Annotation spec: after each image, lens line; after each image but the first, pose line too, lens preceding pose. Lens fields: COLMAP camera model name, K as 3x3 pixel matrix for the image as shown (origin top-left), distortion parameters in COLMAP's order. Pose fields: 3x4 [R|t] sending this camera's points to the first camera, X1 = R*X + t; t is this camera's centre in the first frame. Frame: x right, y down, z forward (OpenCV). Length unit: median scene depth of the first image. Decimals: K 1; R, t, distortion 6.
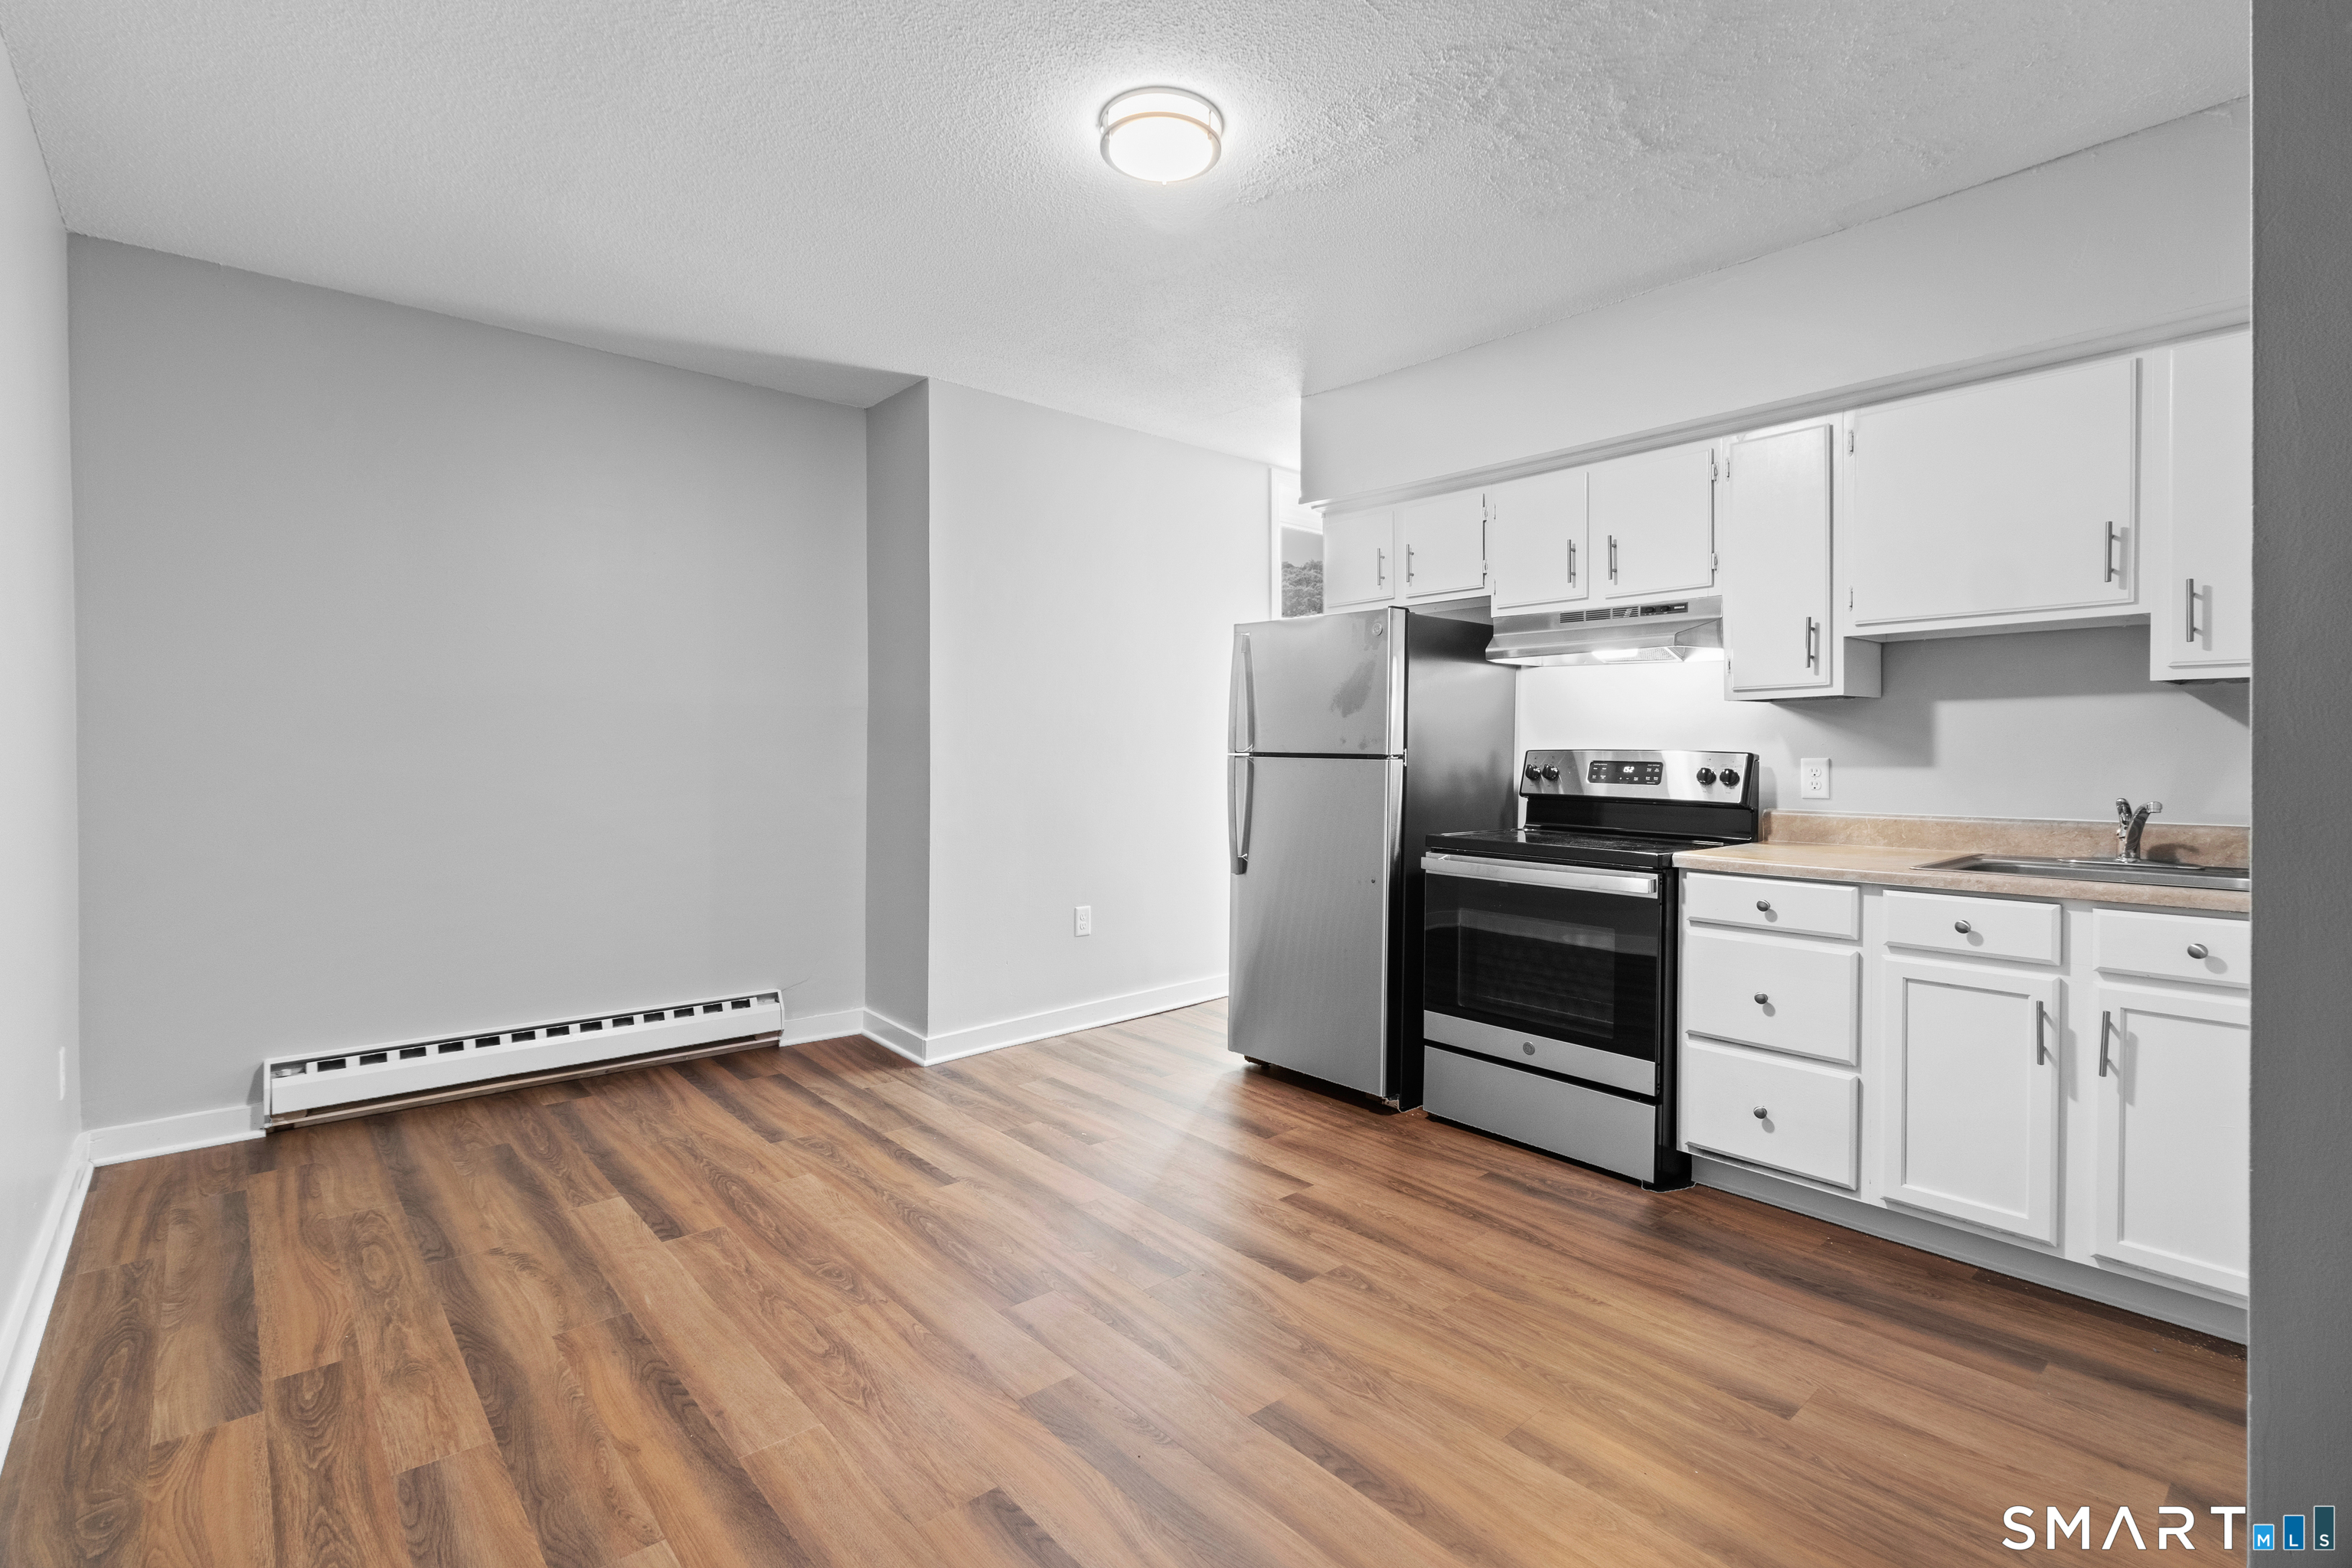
lens RADIAL K [[1085.1, 0, 1153.0], [0, 1085.1, 770.2], [0, 0, 1]] dist [0.003561, 0.000621]
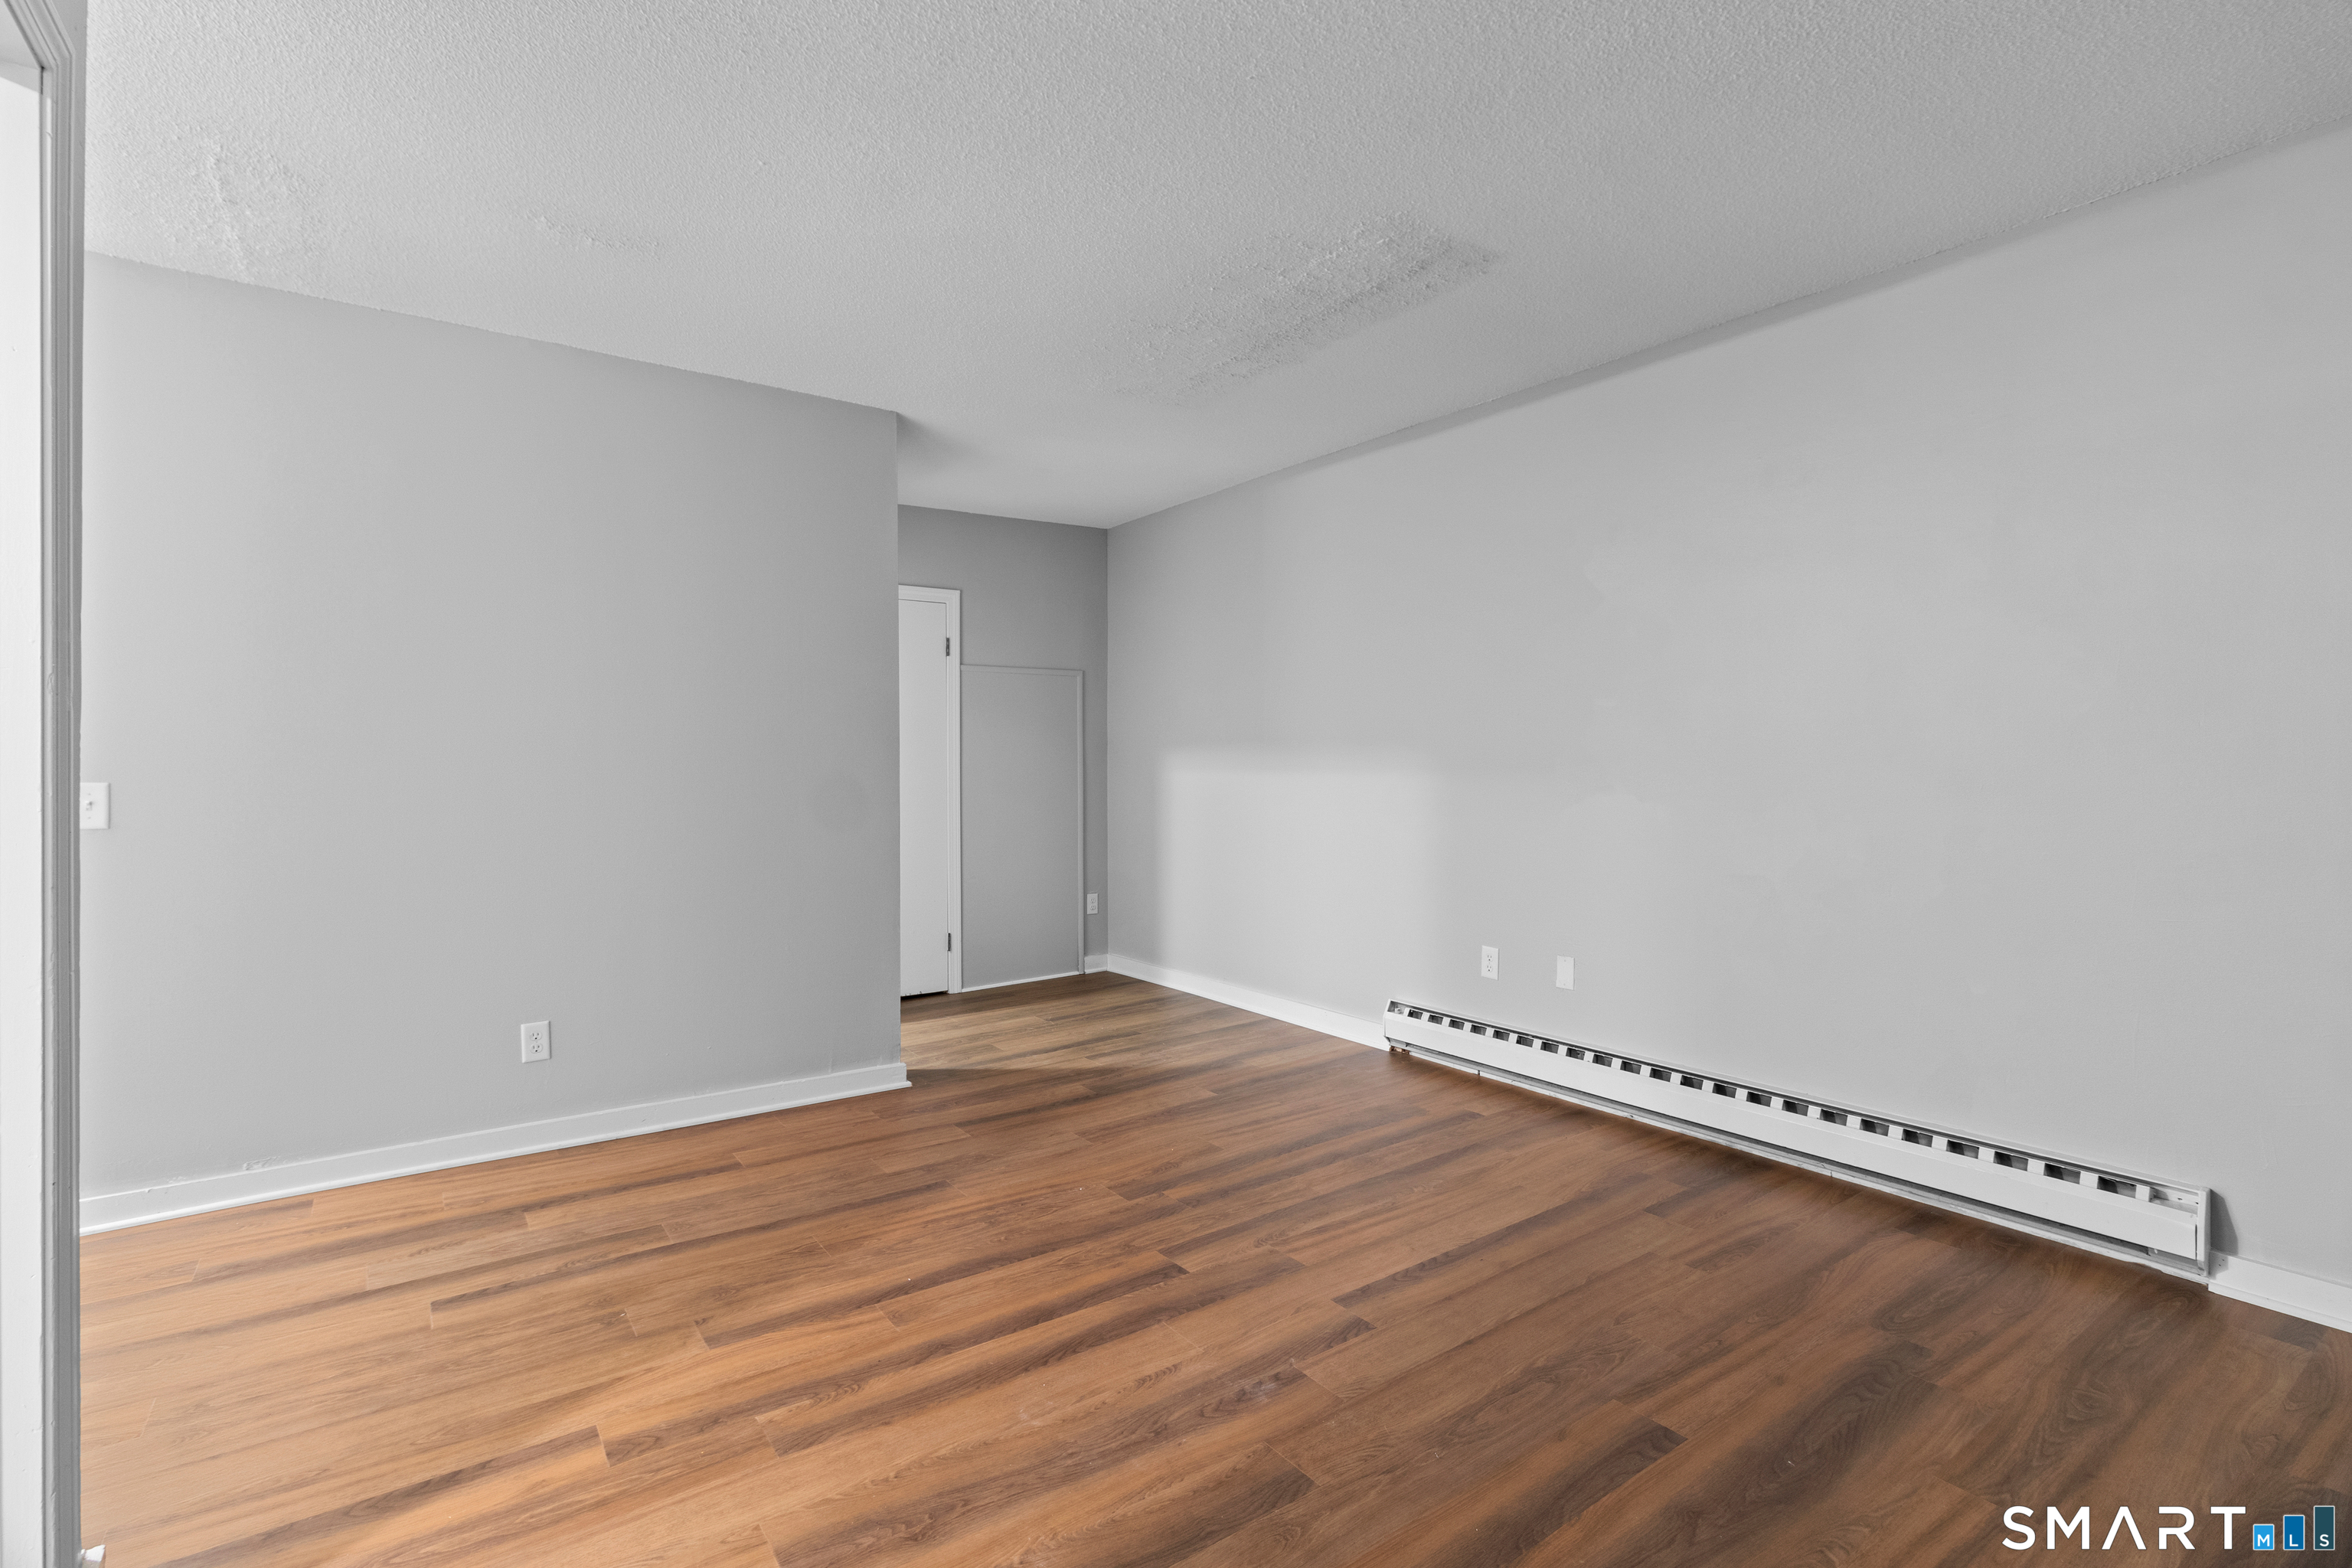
lens RADIAL K [[1085.1, 0, 1168.5], [0, 1085.1, 770.9], [0, 0, 1]] dist [0.003561, 0.000621]
pose [[0.081222, -0.001292, 0.996695, -3.385700], [0.022385, 0.999749, -0.000528, -0.034251], [-0.996445, 0.022354, 0.081231, 3.115308]]
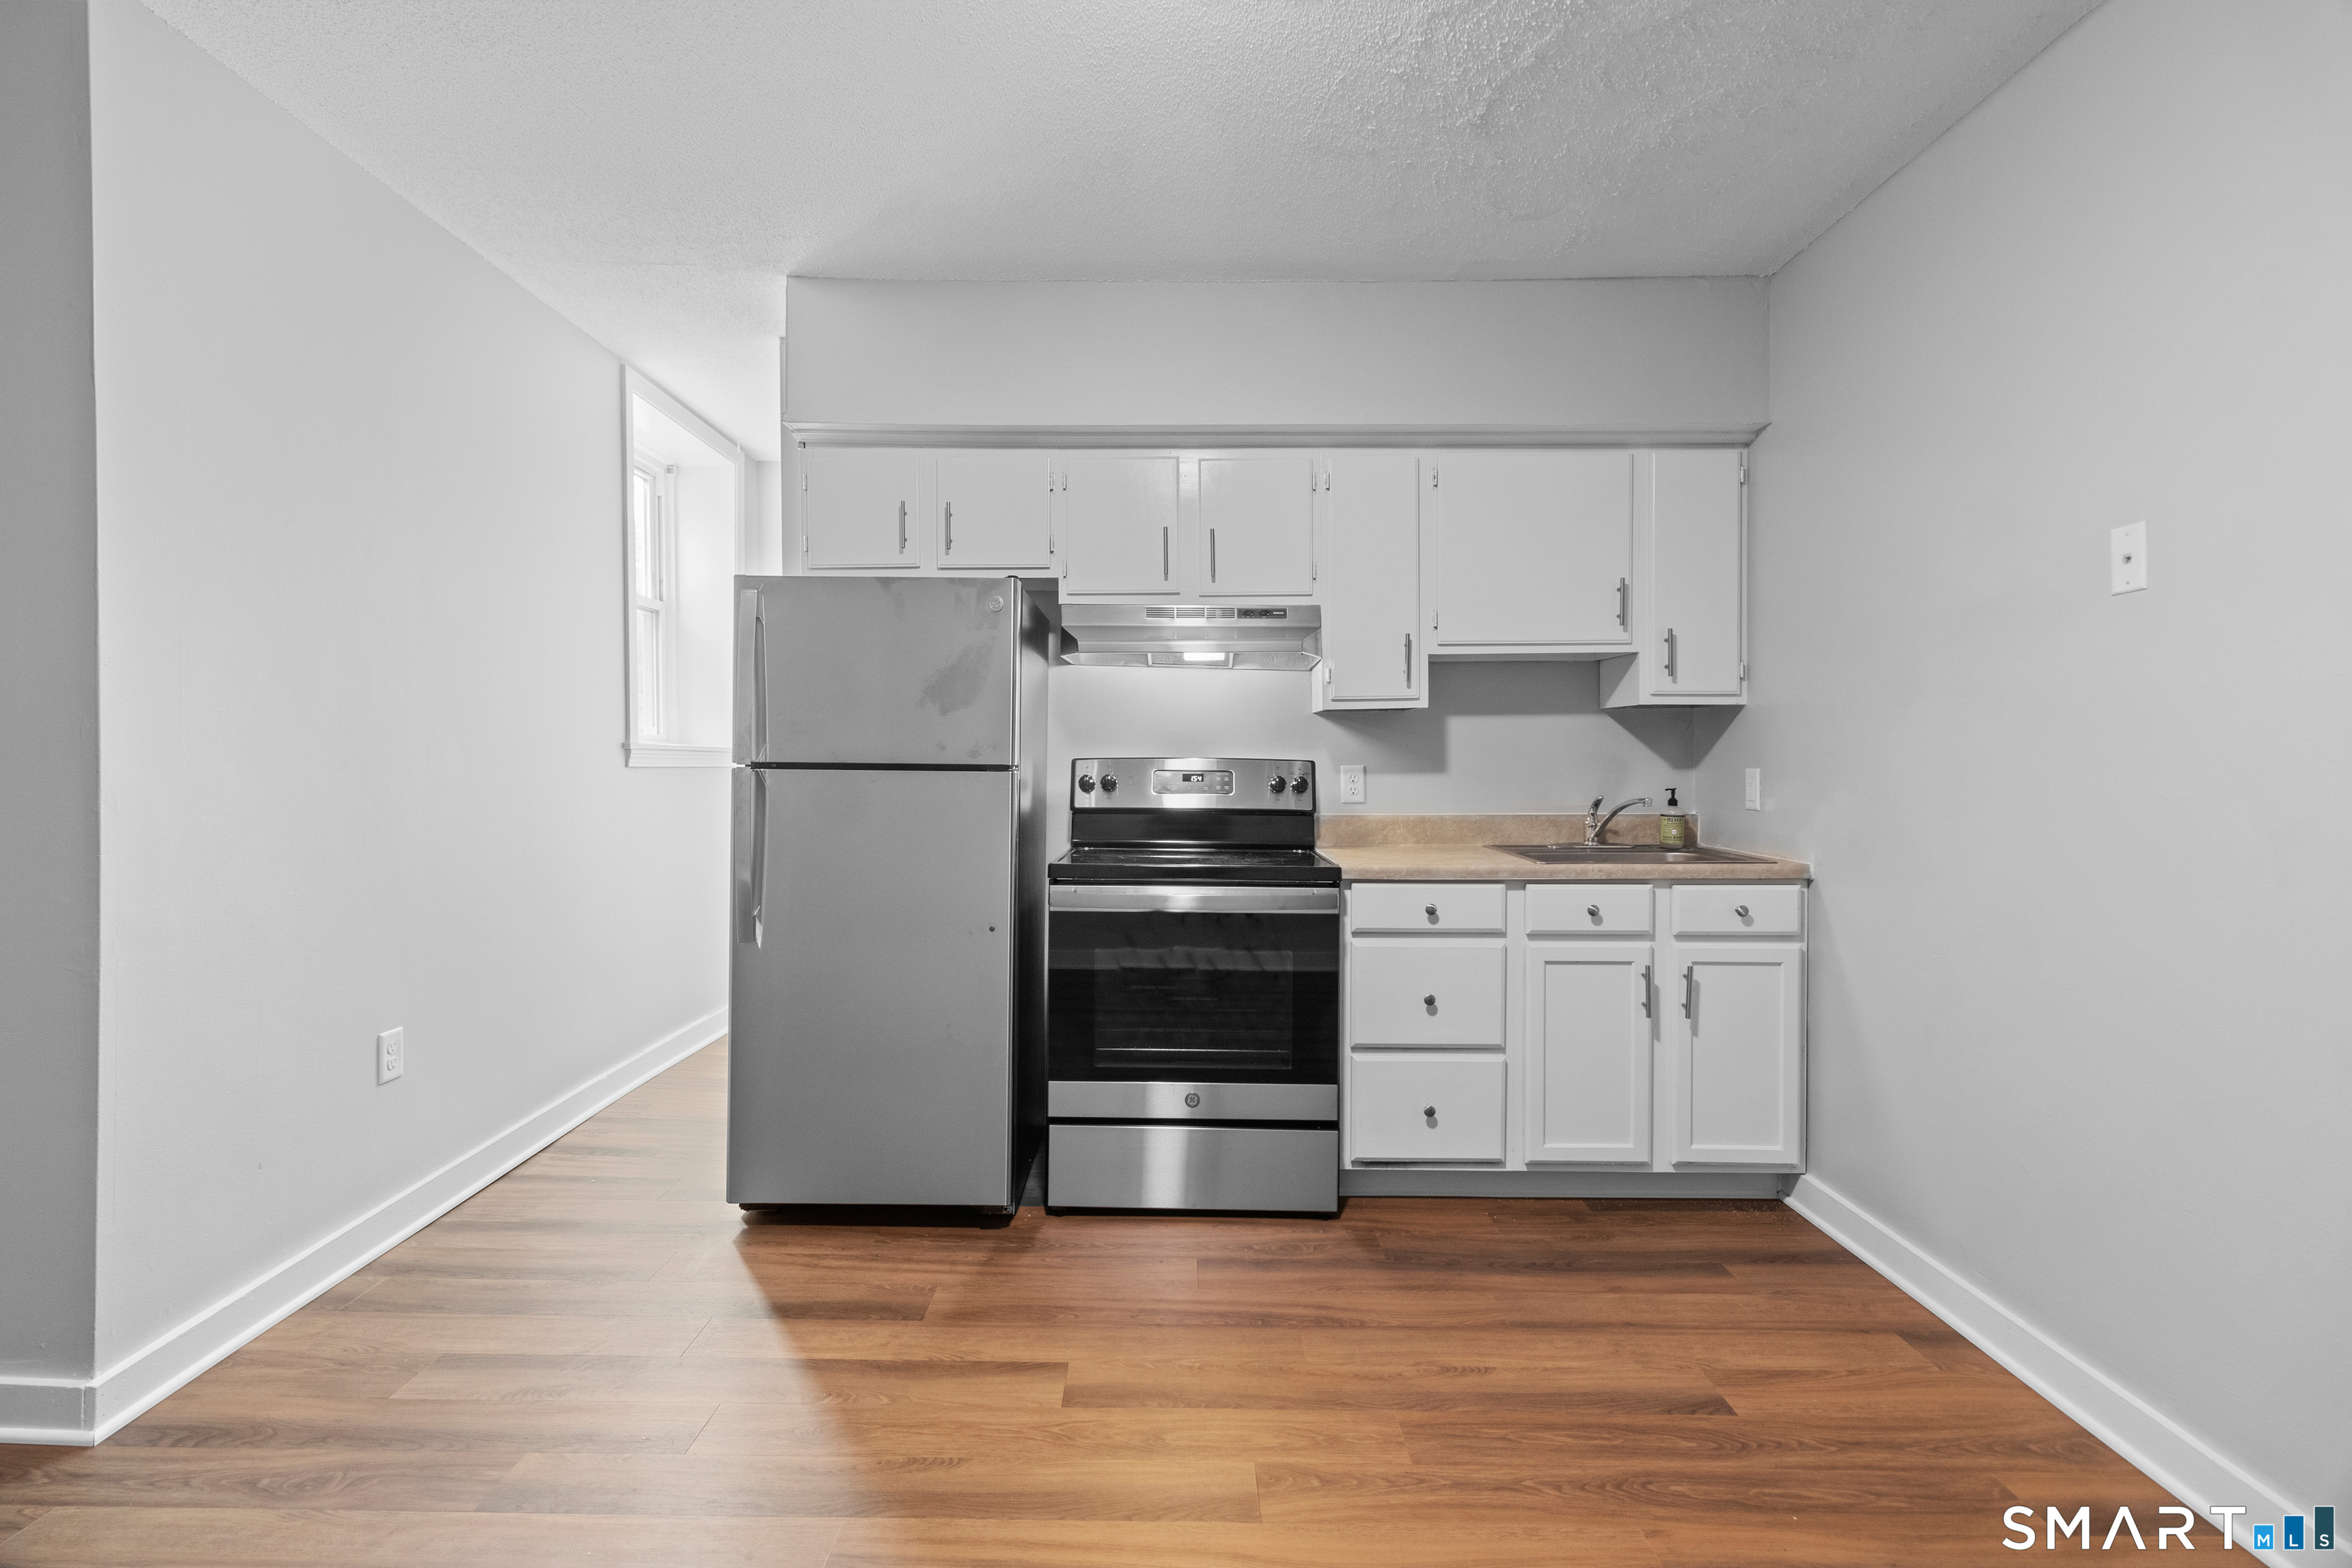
lens RADIAL K [[1085.1, 0, 1171.2], [0, 1085.1, 761.9], [0, 0, 1]] dist [0.003561, 0.000621]
pose [[0.659062, -0.003668, 0.752080, -0.322406], [0.014033, 0.999874, -0.007421, -0.009558], [-0.751958, 0.015445, 0.659031, 0.433312]]
